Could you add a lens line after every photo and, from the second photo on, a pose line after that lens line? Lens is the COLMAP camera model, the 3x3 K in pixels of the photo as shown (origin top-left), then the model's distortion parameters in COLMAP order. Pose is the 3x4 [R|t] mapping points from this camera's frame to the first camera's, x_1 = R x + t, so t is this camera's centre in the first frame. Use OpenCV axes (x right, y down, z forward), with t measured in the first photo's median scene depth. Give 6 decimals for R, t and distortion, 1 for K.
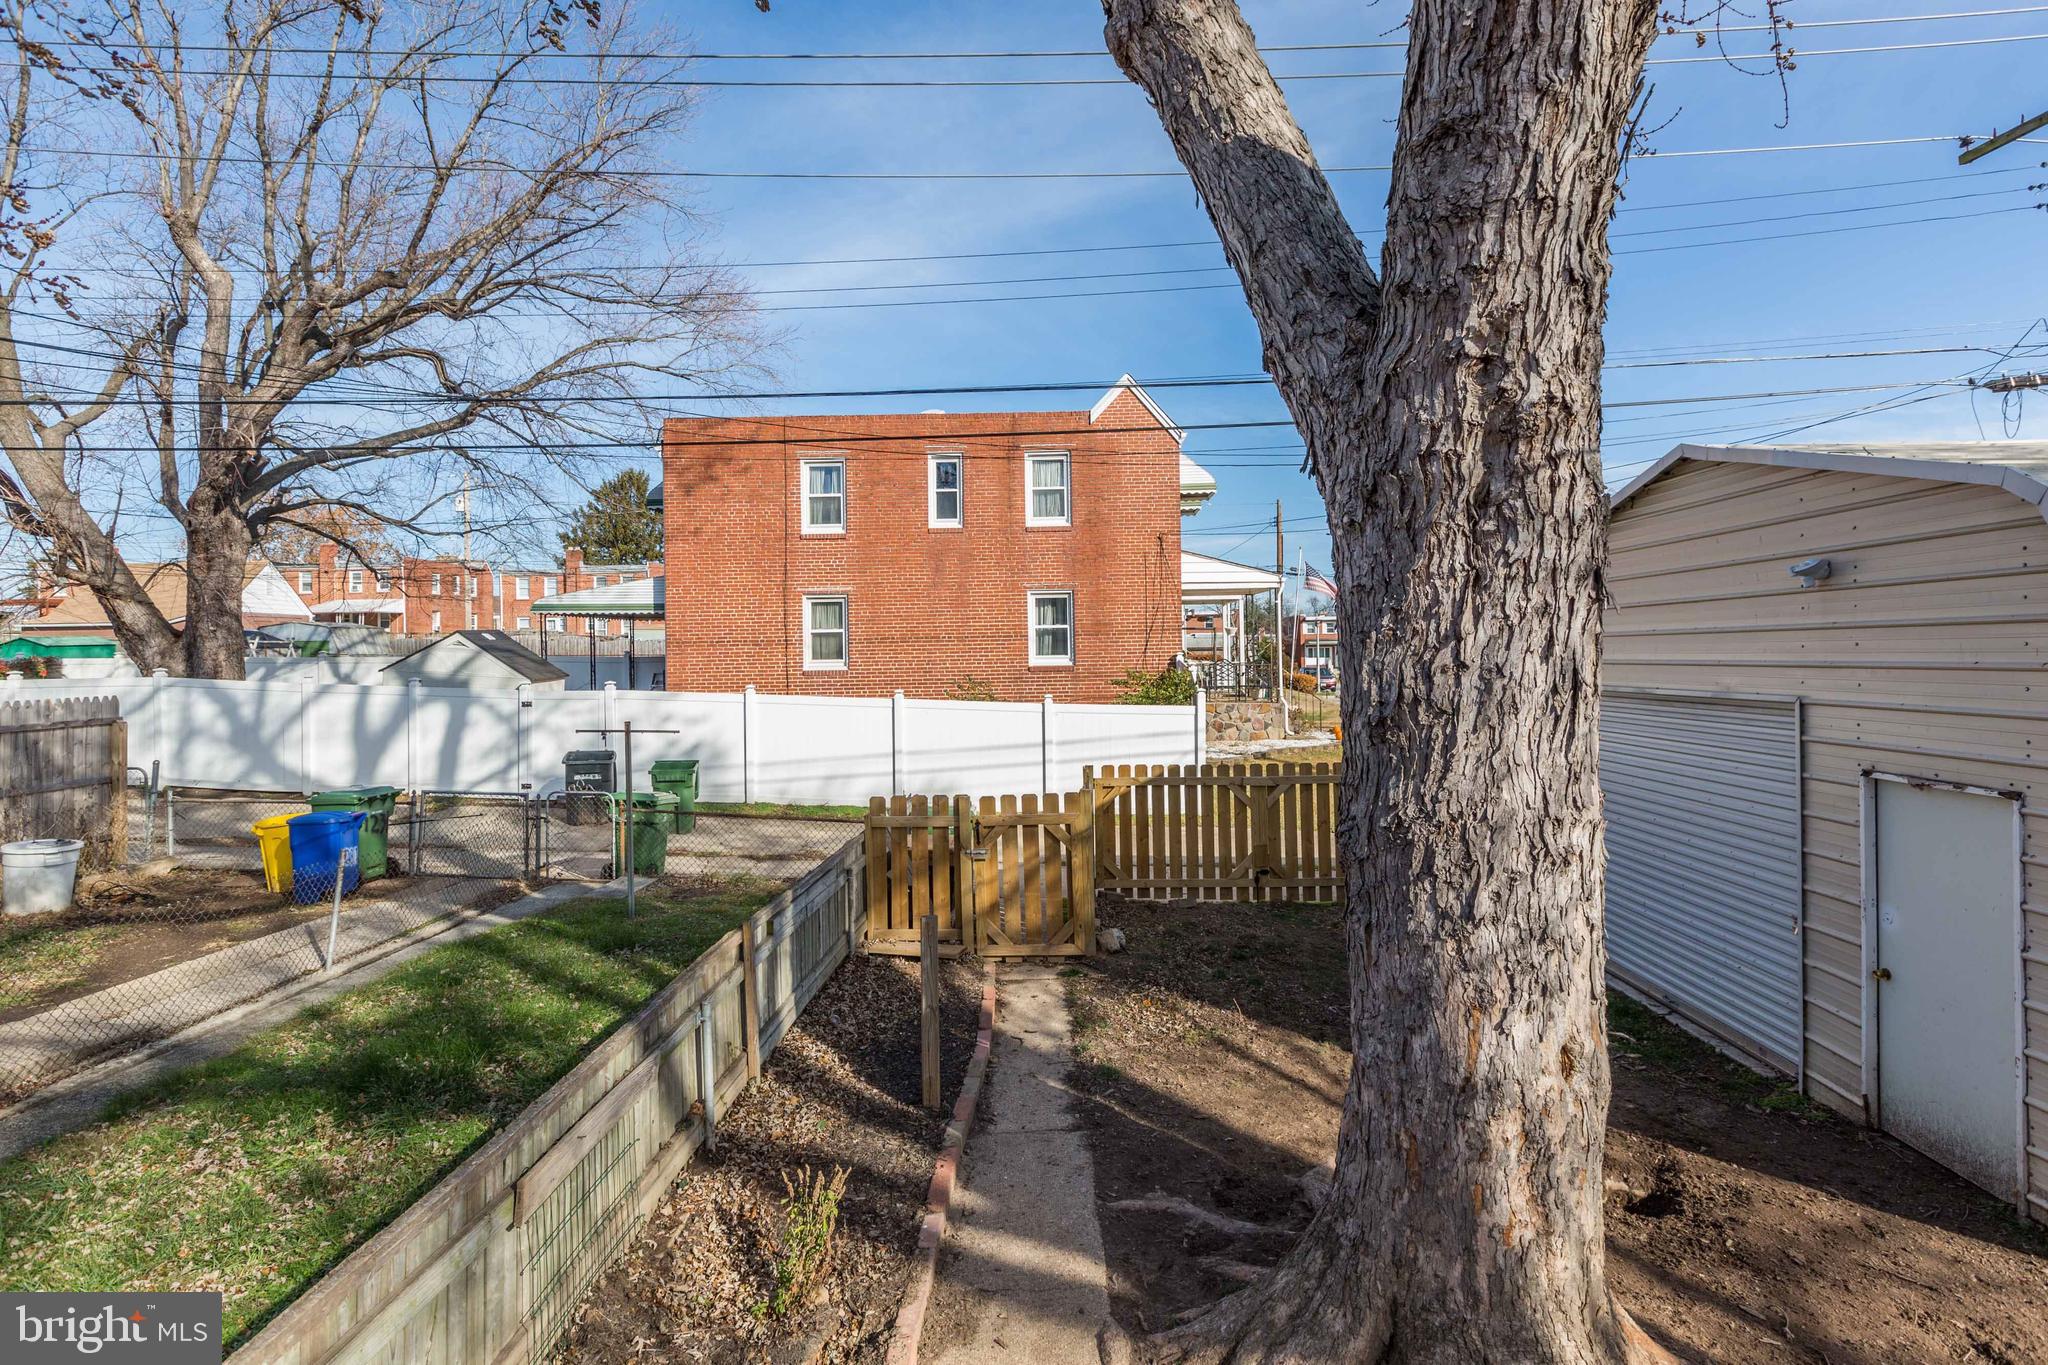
lens RADIAL K [[985.6, 0, 1025.5], [0, 985.6, 662.9], [0, 0, 1]] dist [0.003358, -0.001556]
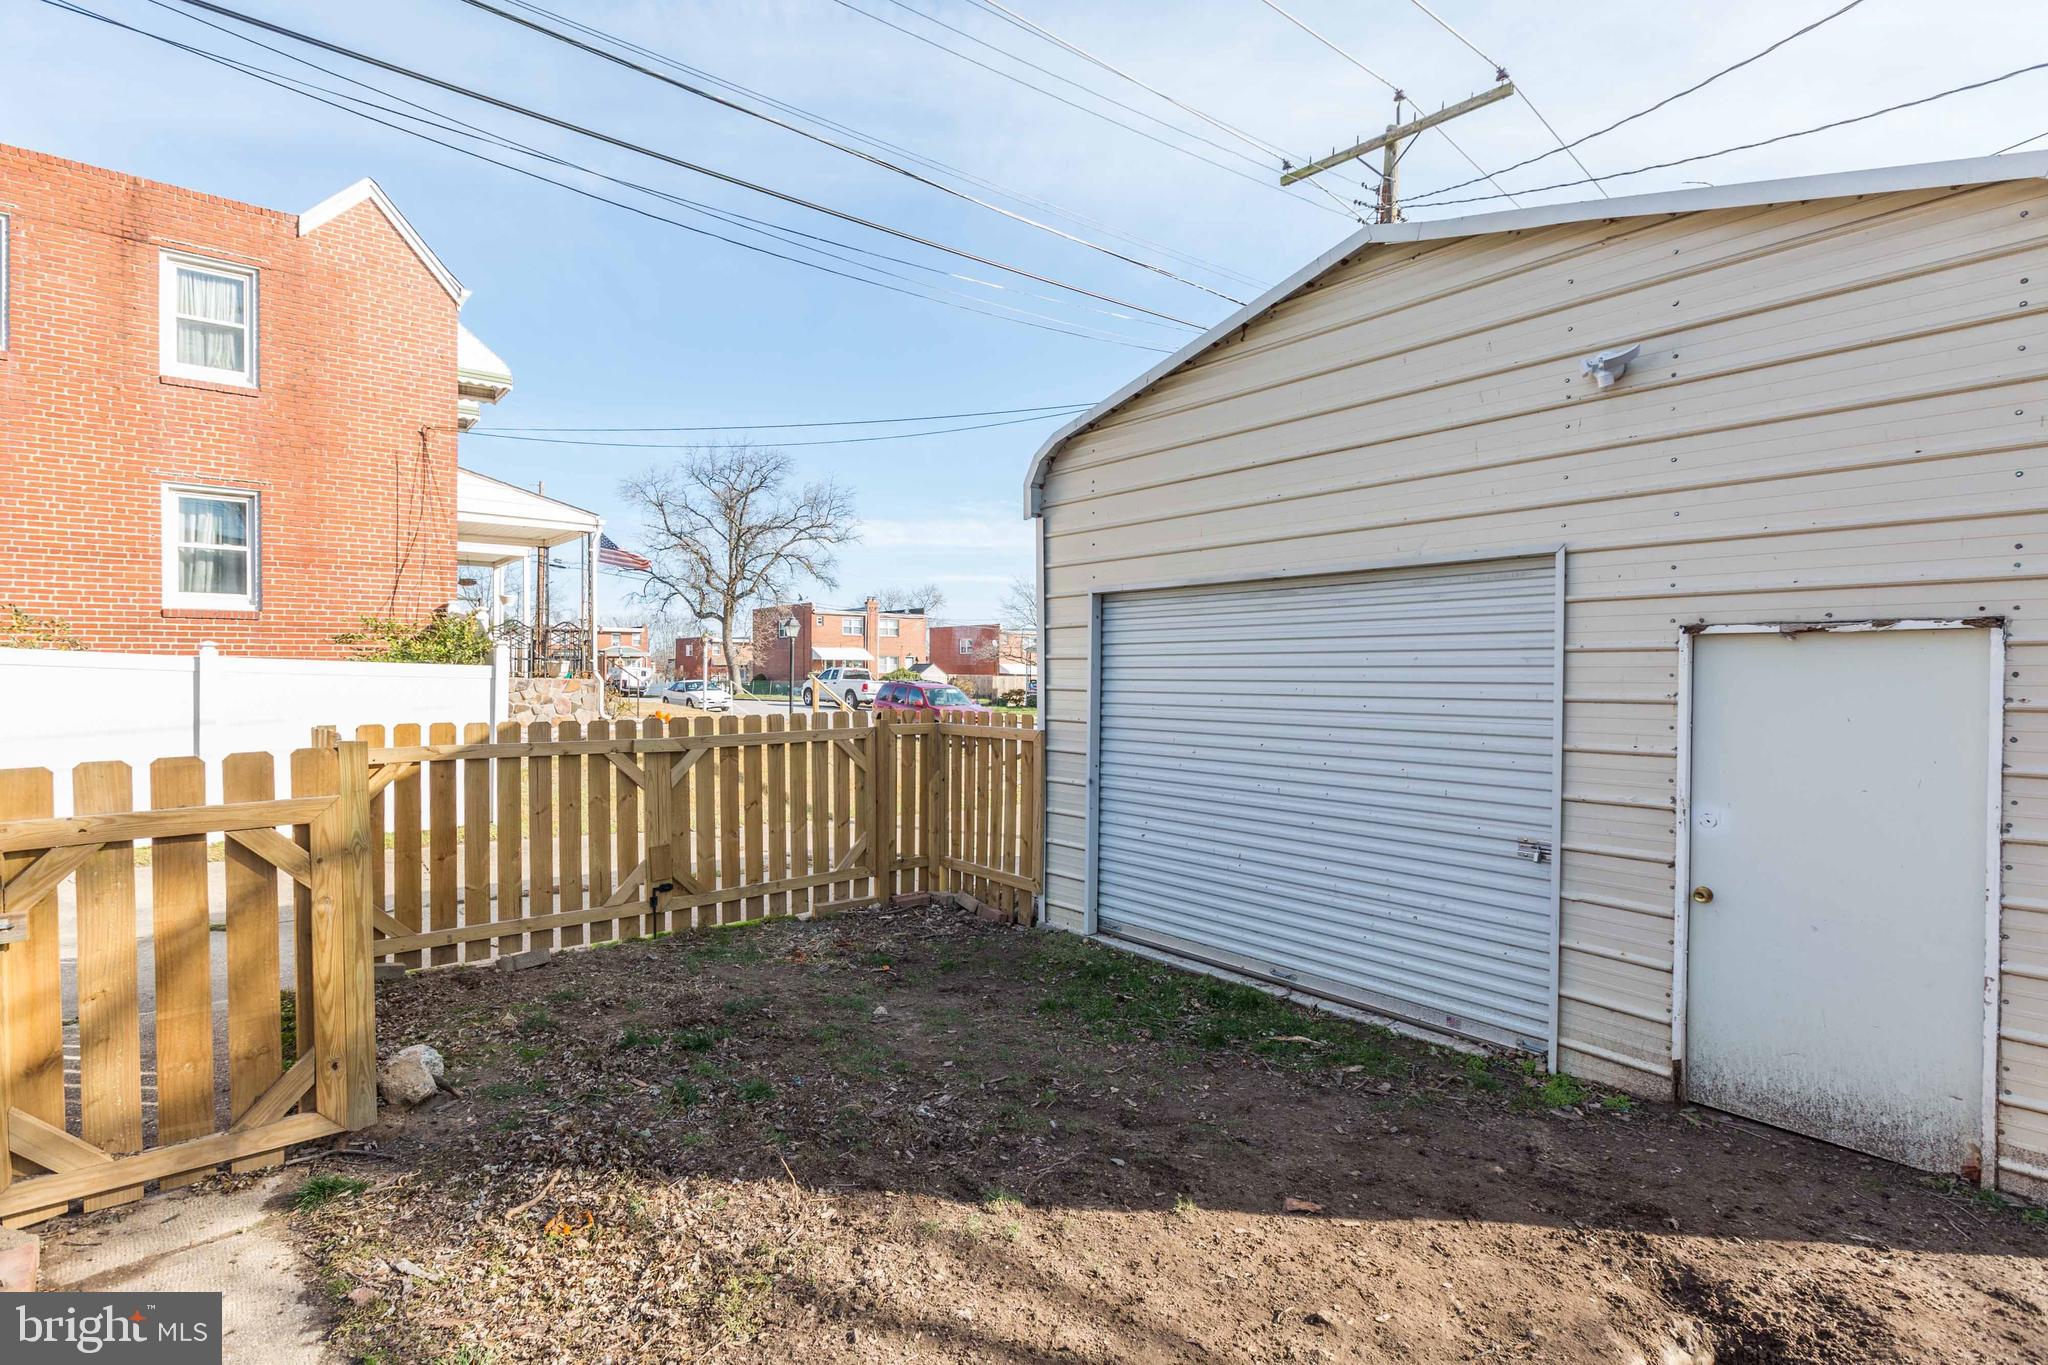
lens RADIAL K [[943.3, 0, 1019.7], [0, 943.3, 685.5], [0, 0, 1]] dist [0.001678, -0.000264]
pose [[0.735110, 0.014039, 0.677803, -0.003684], [-0.015745, 0.999869, -0.003634, 0.080192], [-0.677765, -0.008001, 0.735235, 0.398629]]
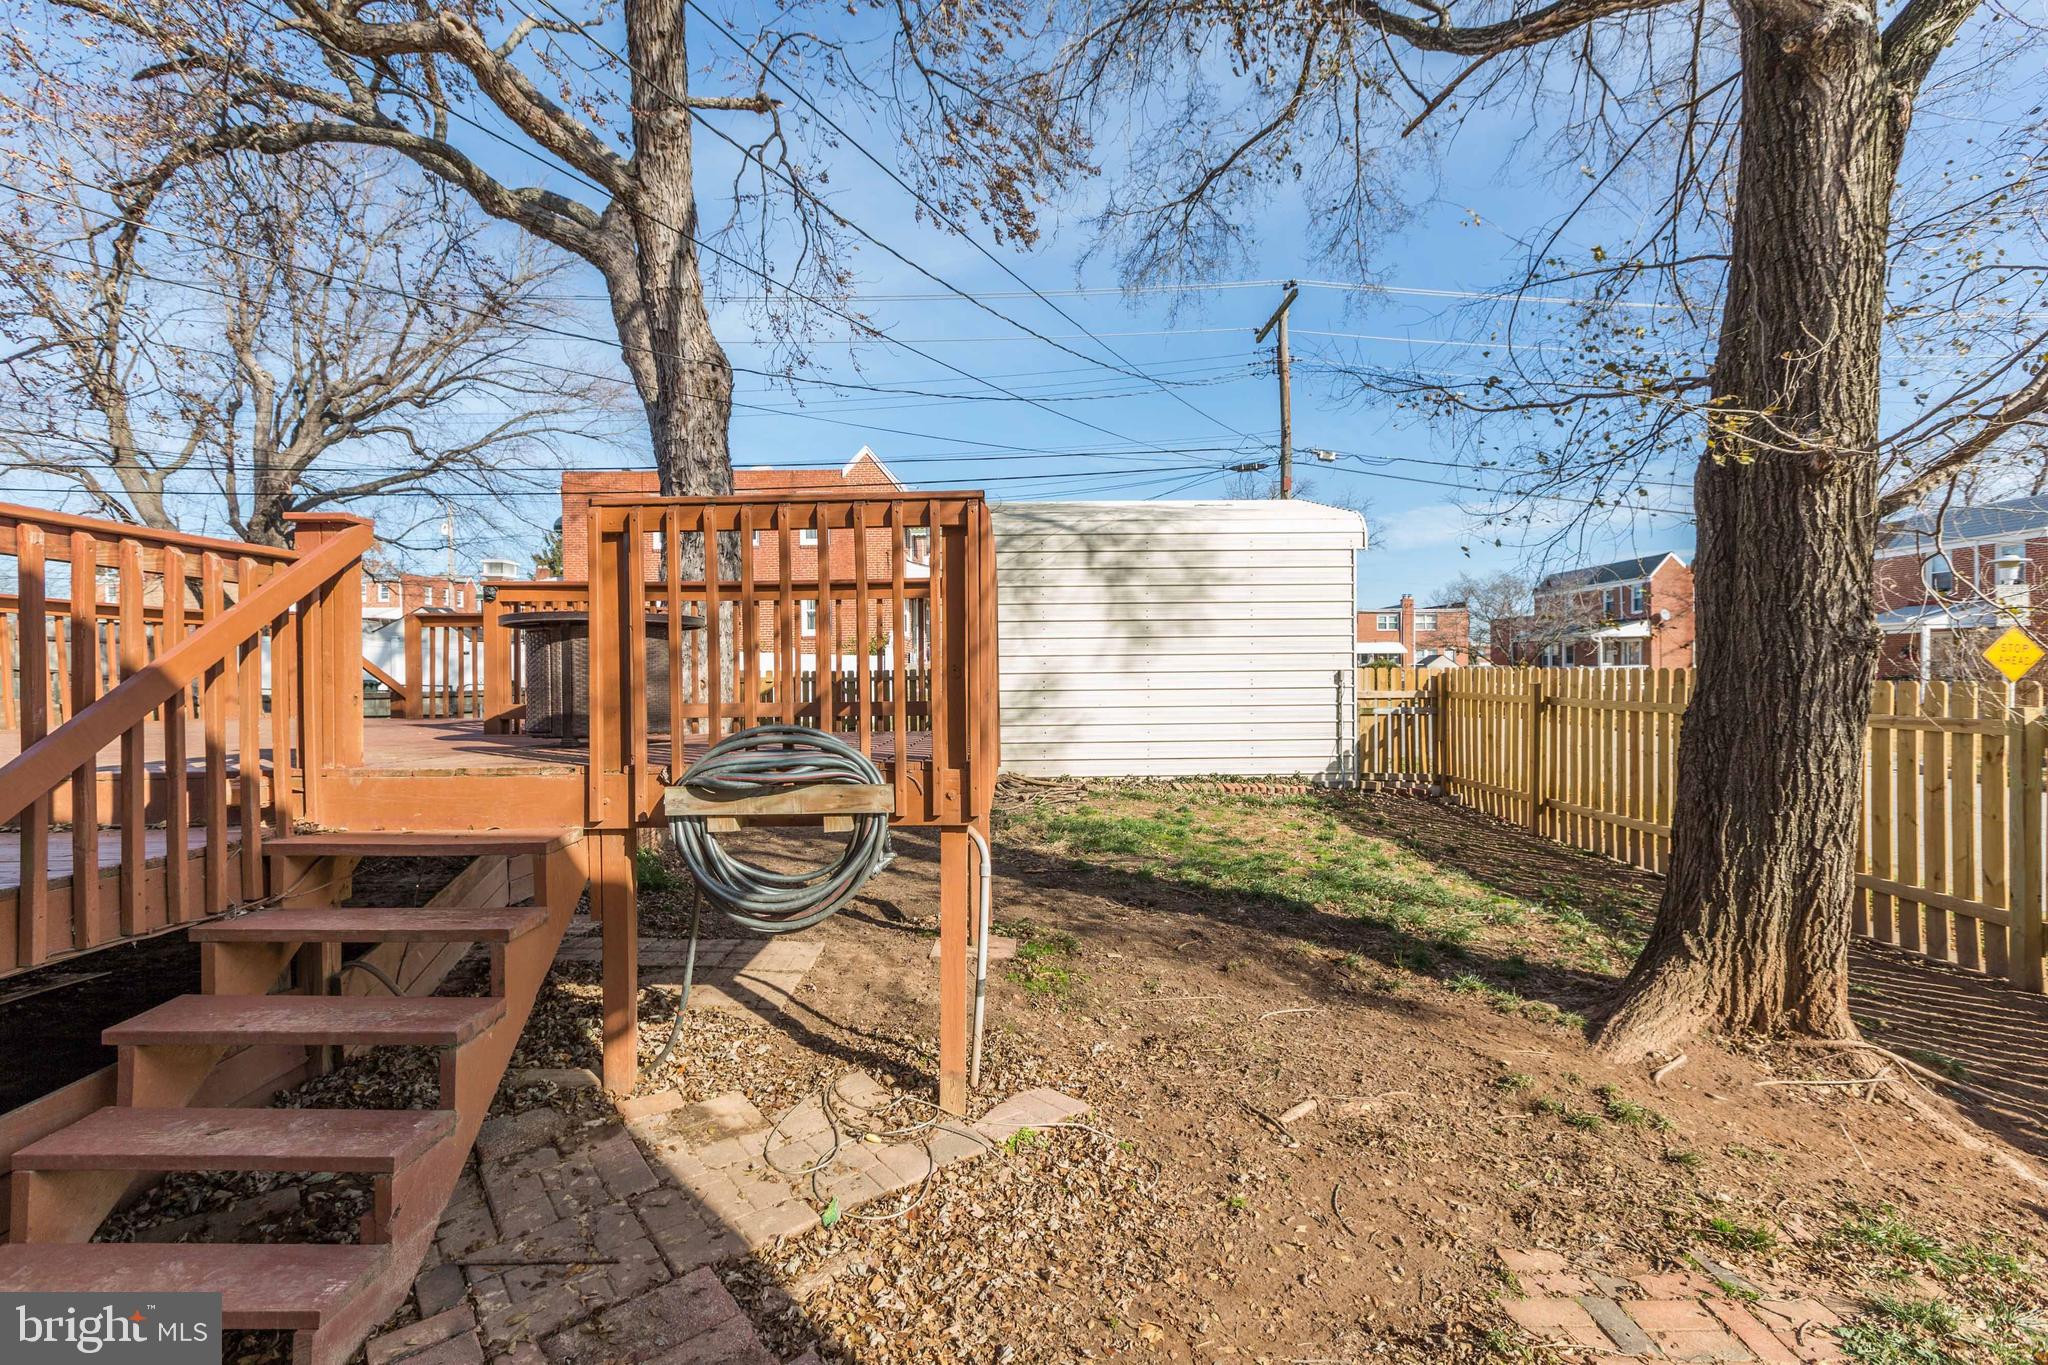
lens RADIAL K [[943.3, 0, 1031.1], [0, 943.3, 695.7], [0, 0, 1]] dist [0.001678, -0.000264]
pose [[0.999862, 0.003651, 0.016185, 0.606579], [-0.003799, 0.999951, 0.009109, 0.146809], [-0.016151, -0.009169, 0.999828, -0.847672]]
